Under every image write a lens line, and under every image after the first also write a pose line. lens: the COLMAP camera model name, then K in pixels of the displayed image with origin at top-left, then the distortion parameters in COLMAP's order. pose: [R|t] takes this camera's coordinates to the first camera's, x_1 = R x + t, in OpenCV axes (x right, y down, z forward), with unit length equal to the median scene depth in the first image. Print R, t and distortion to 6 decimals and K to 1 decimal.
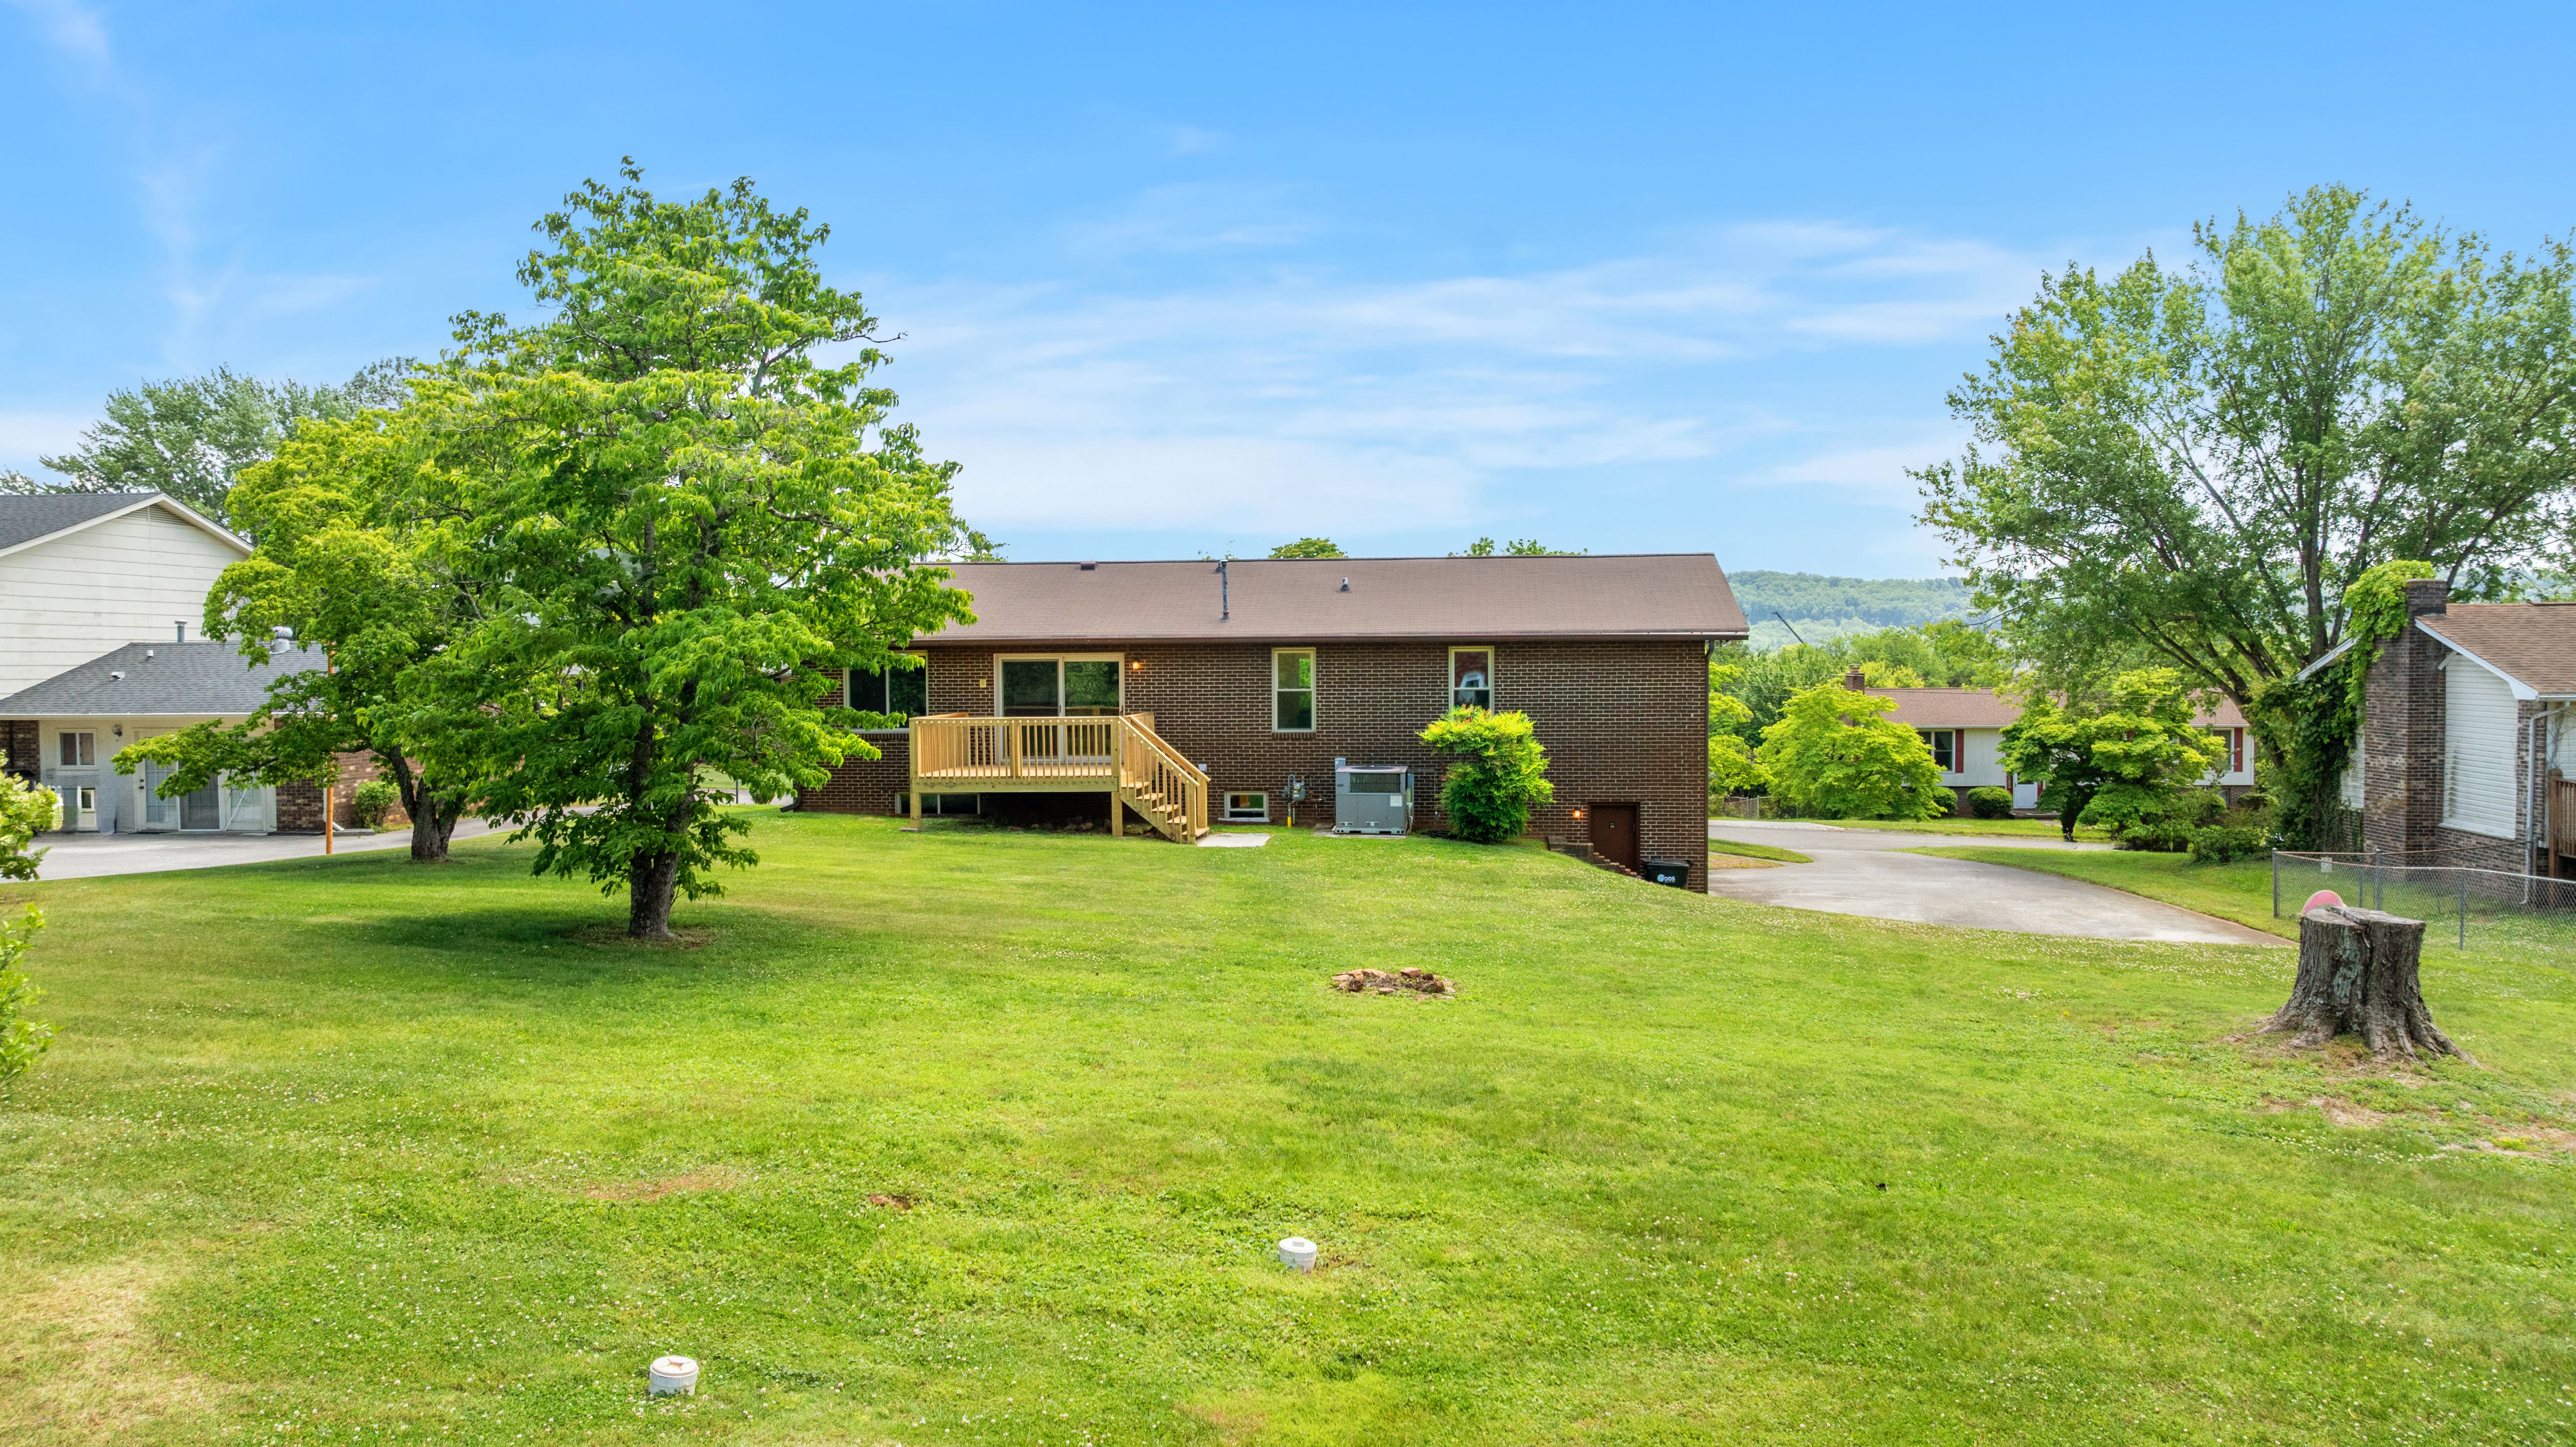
lens RADIAL K [[1838.4, 0, 1288.0], [0, 1838.4, 723.5], [0, 0, 1]] dist [0.001235, -0.000182]
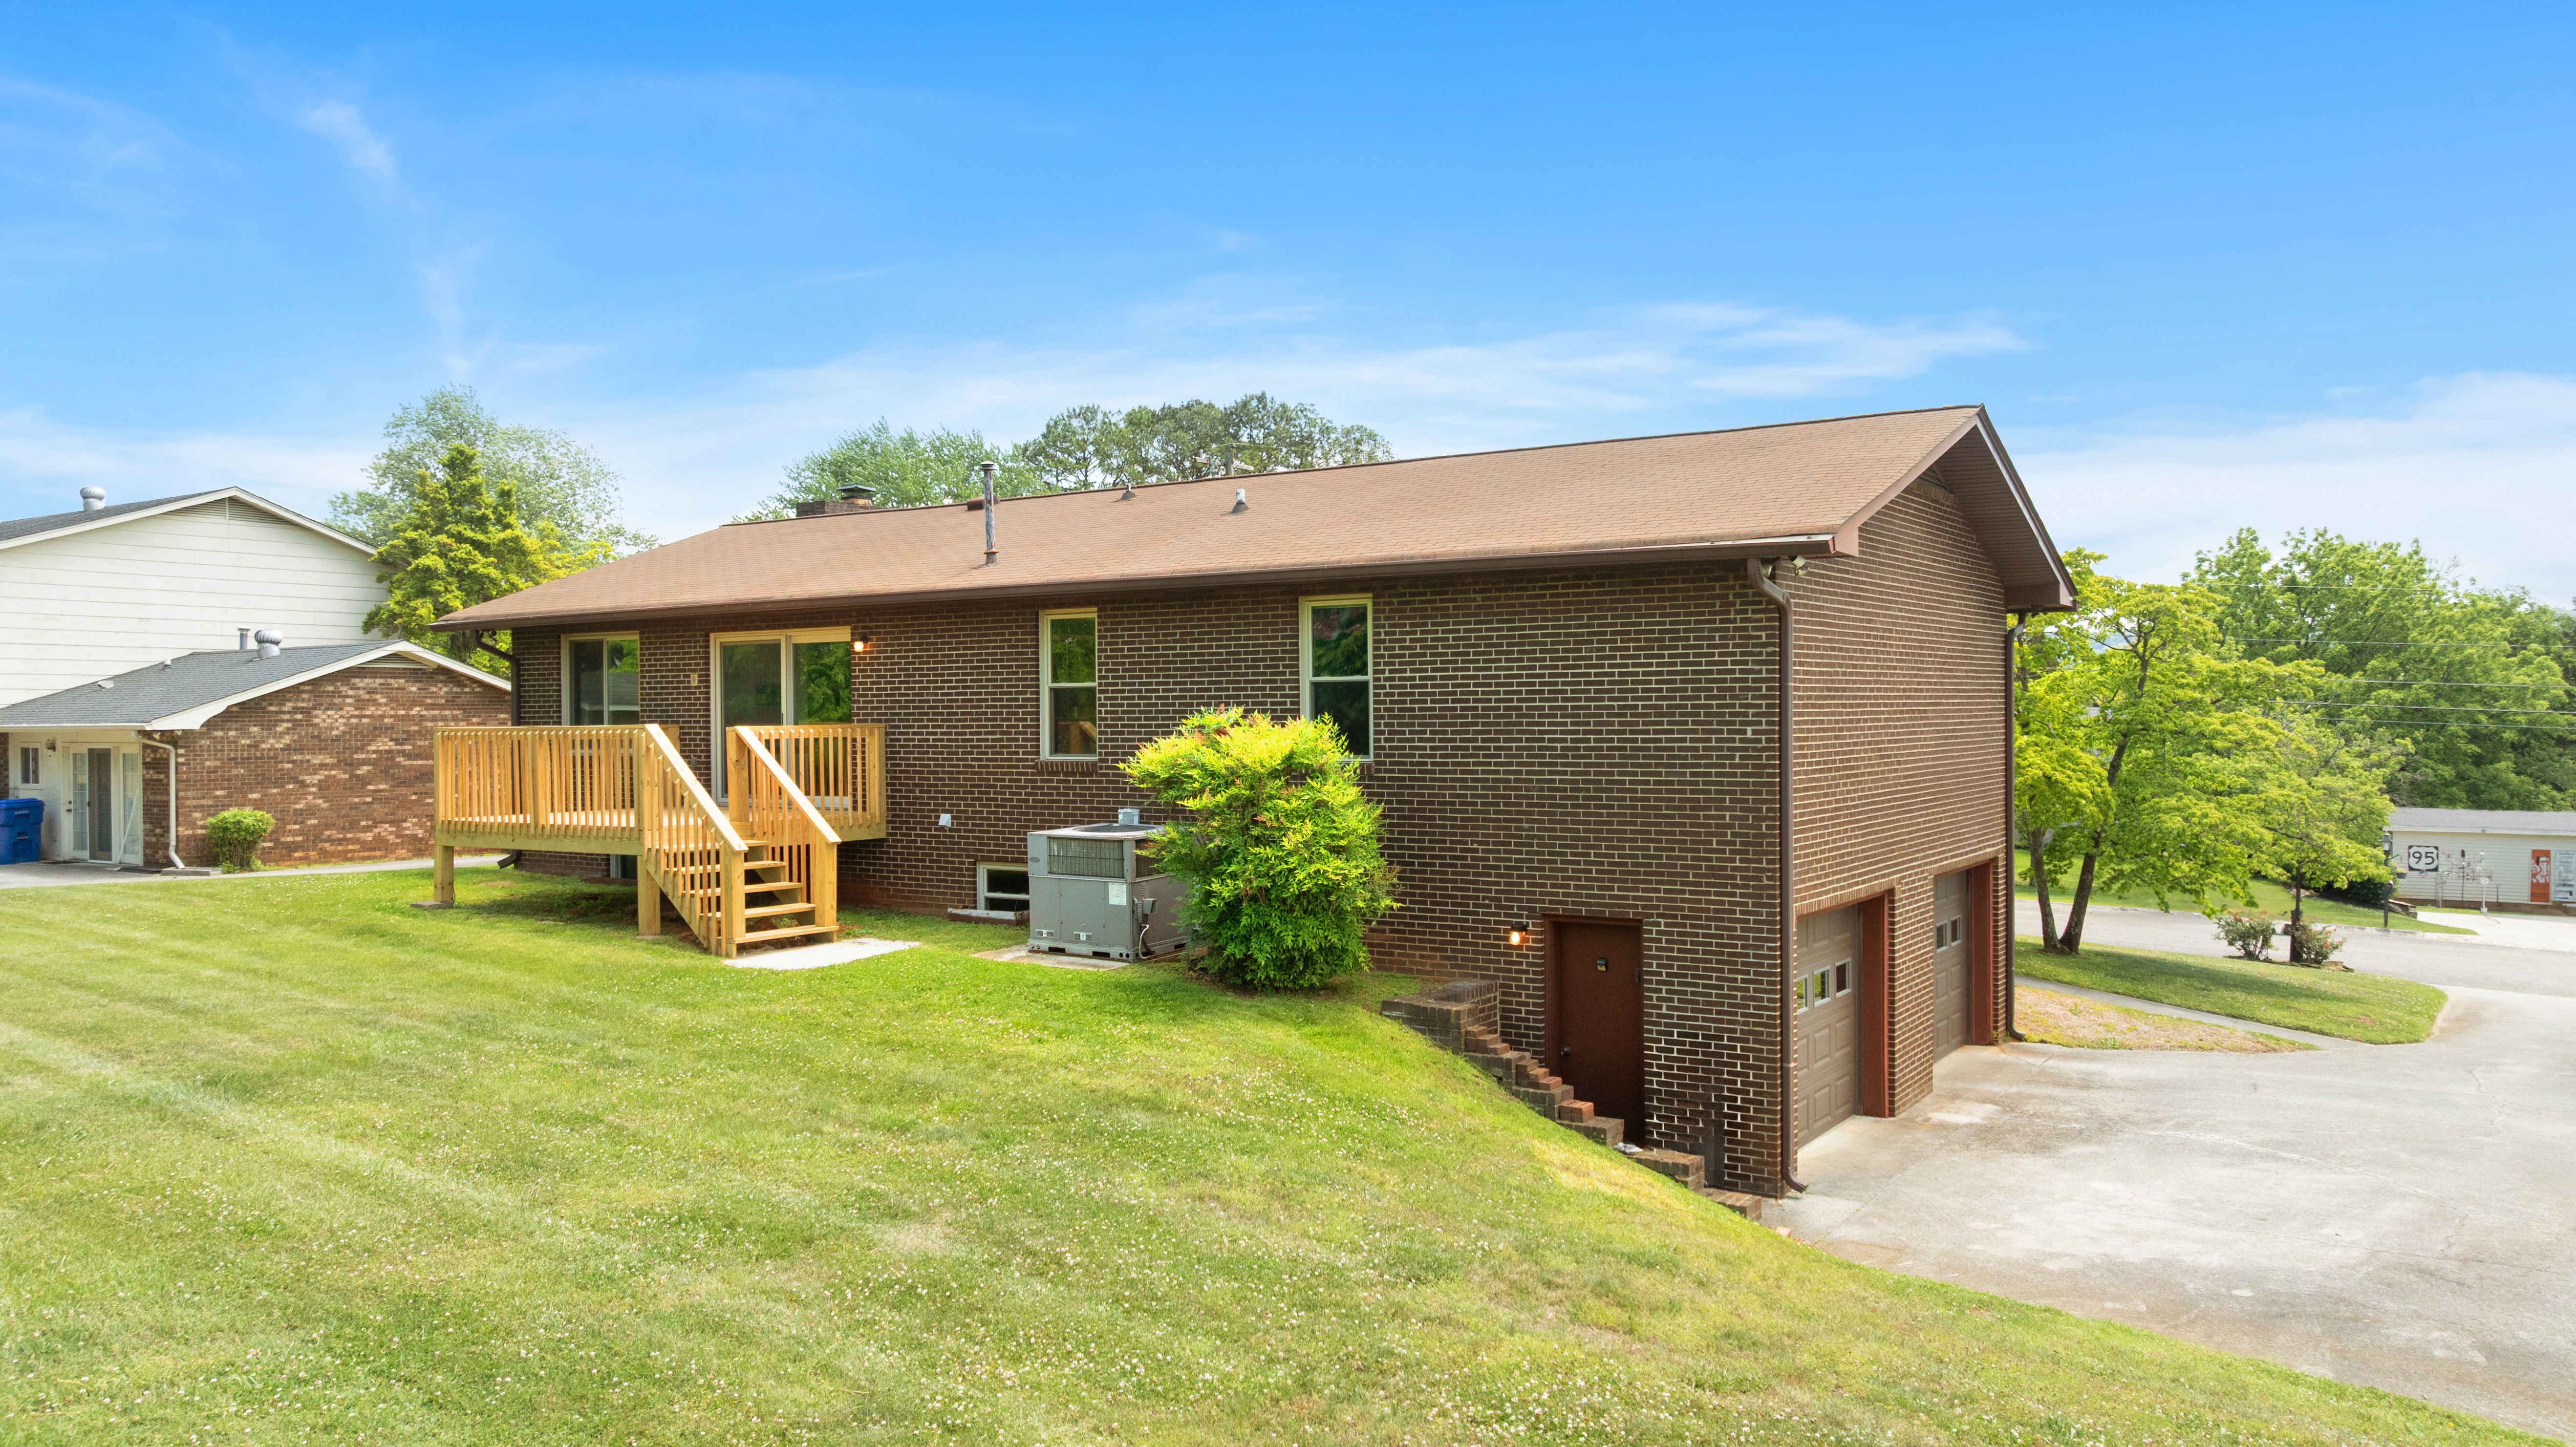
lens RADIAL K [[1846.5, 0, 1288.0], [0, 1846.5, 723.5], [0, 0, 1]] dist [-0.029821, -0.002426]
pose [[0.885594, 0.002819, -0.464452, 0.330382], [-0.016768, 0.999524, -0.025907, 0.007000], [0.464158, 0.030731, 0.885219, 0.552299]]
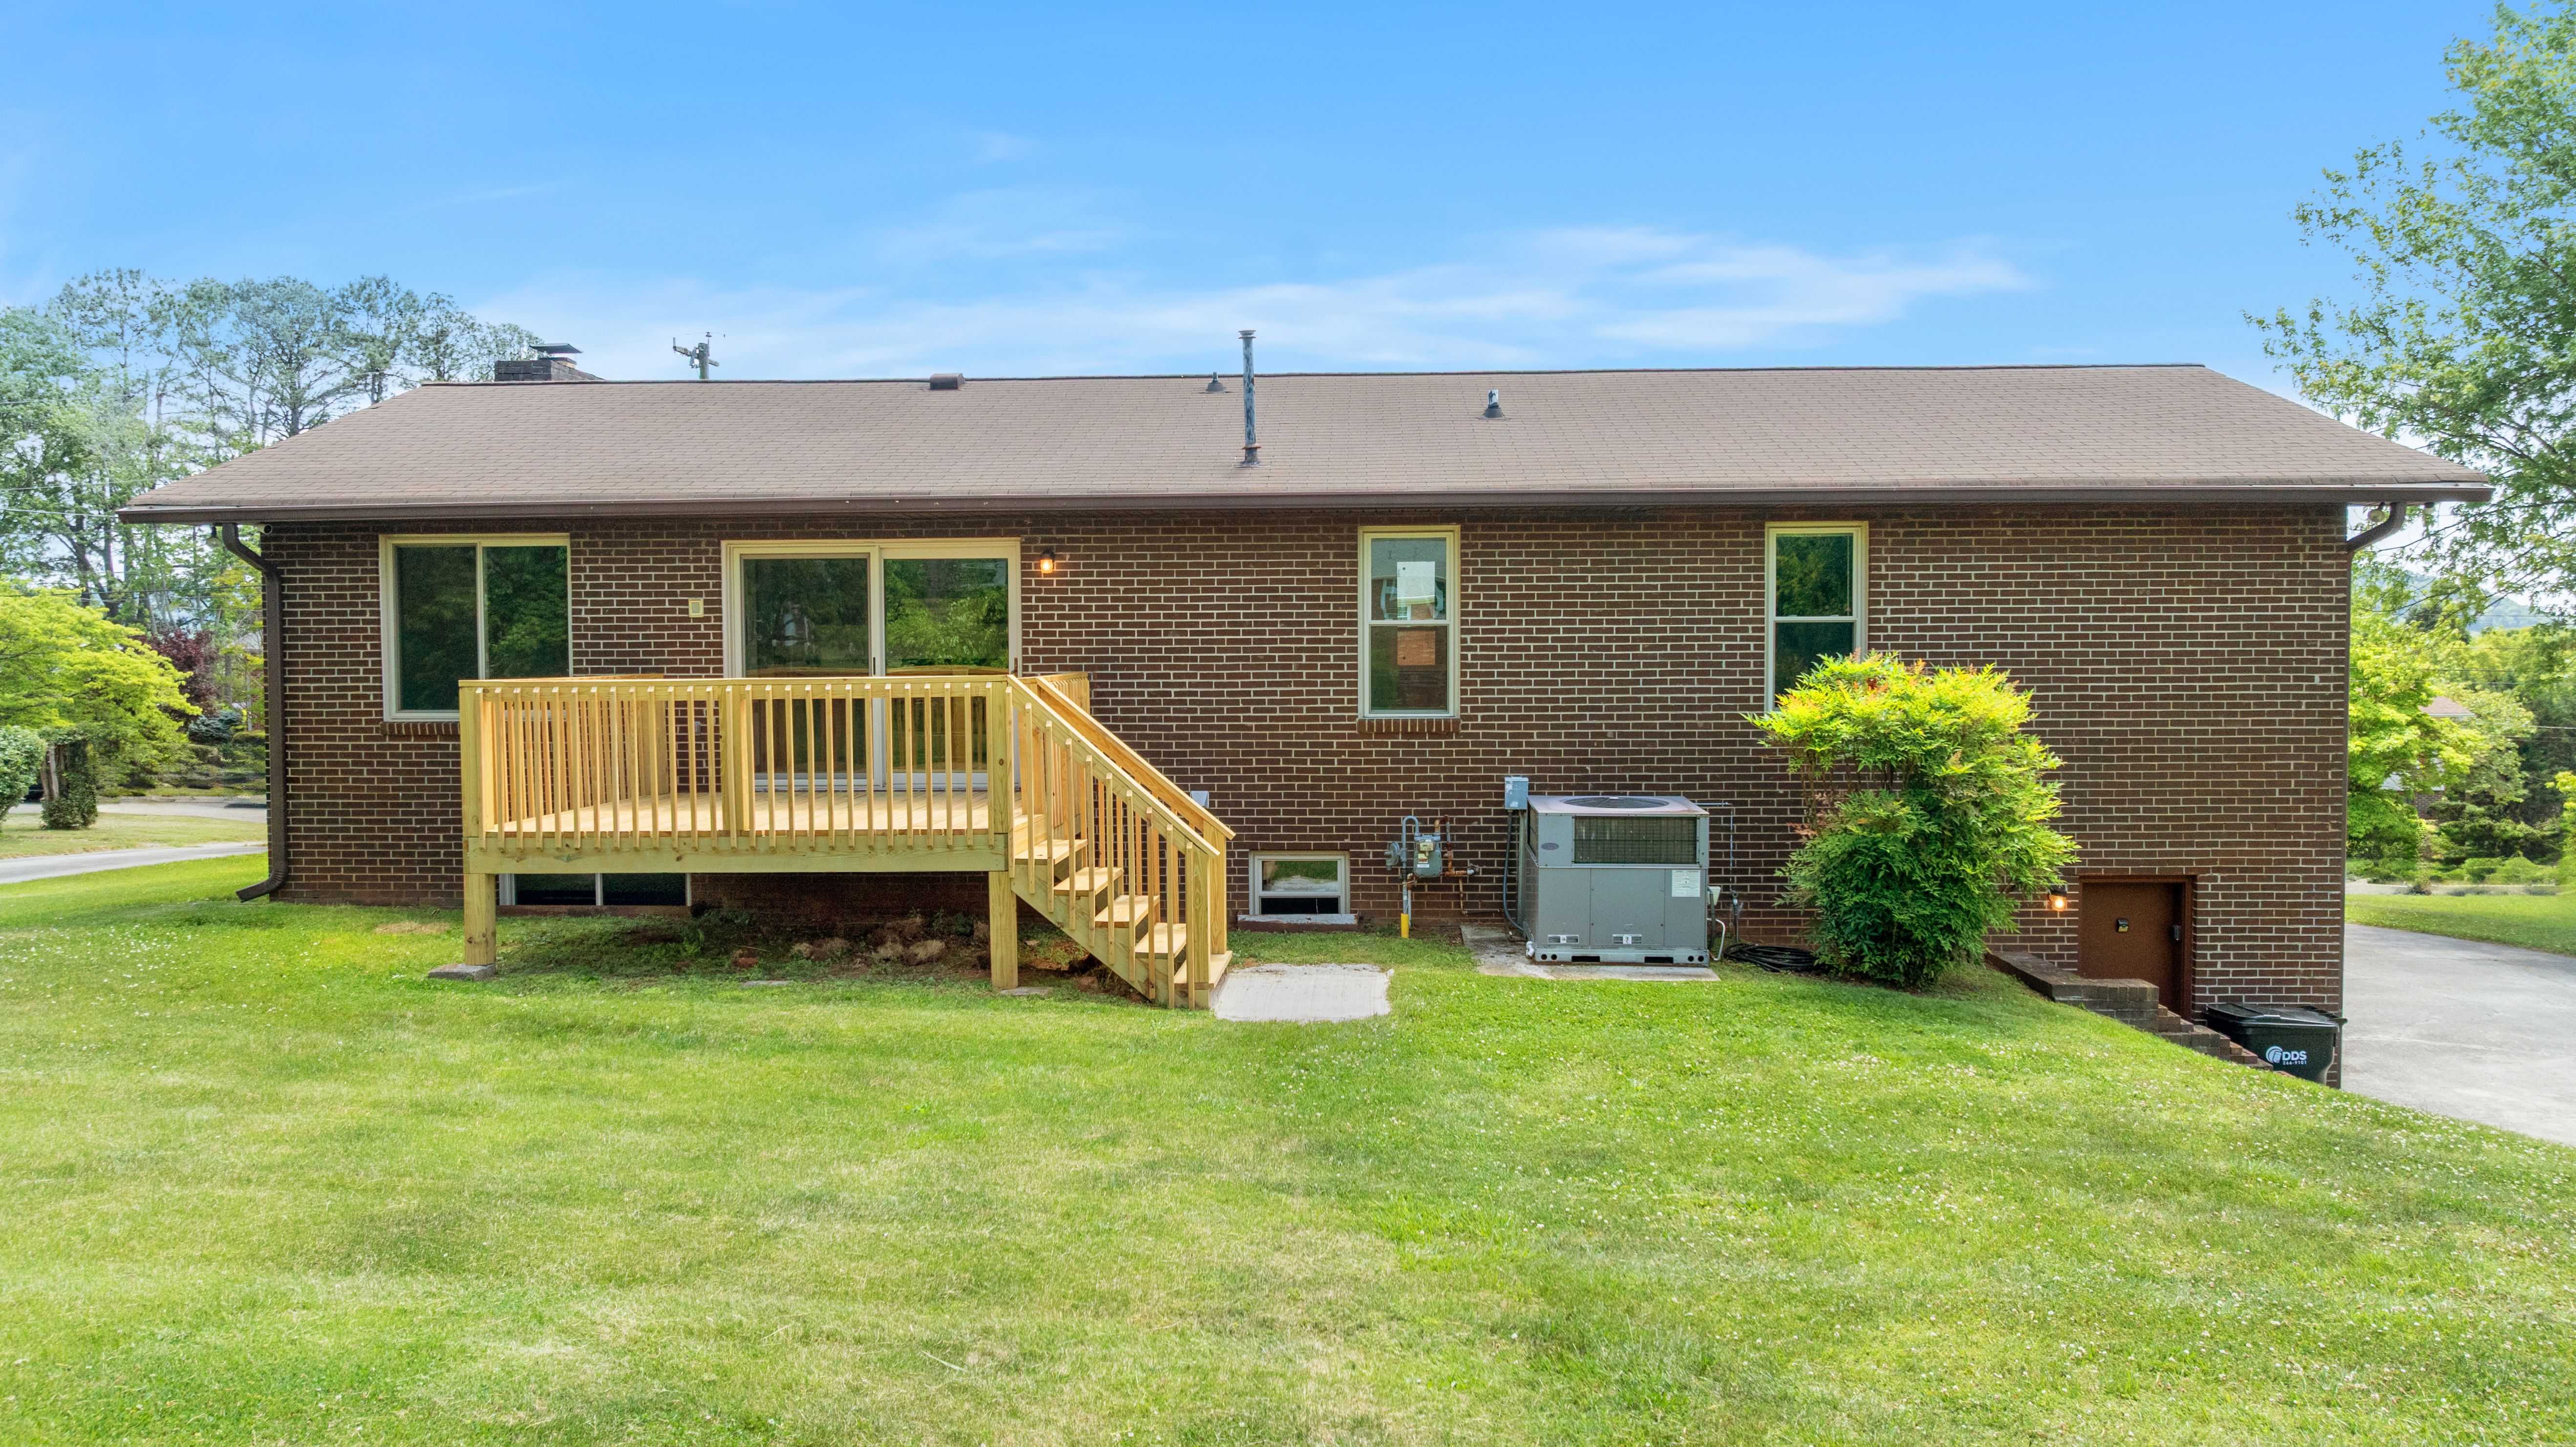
lens RADIAL K [[1846.5, 0, 1288.0], [0, 1846.5, 723.5], [0, 0, 1]] dist [-0.029821, -0.002426]
pose [[0.998211, -0.000606, 0.059793, -0.053500], [0.000484, 0.999998, 0.002059, 0.005184], [-0.059794, -0.002027, 0.998209, 0.577918]]
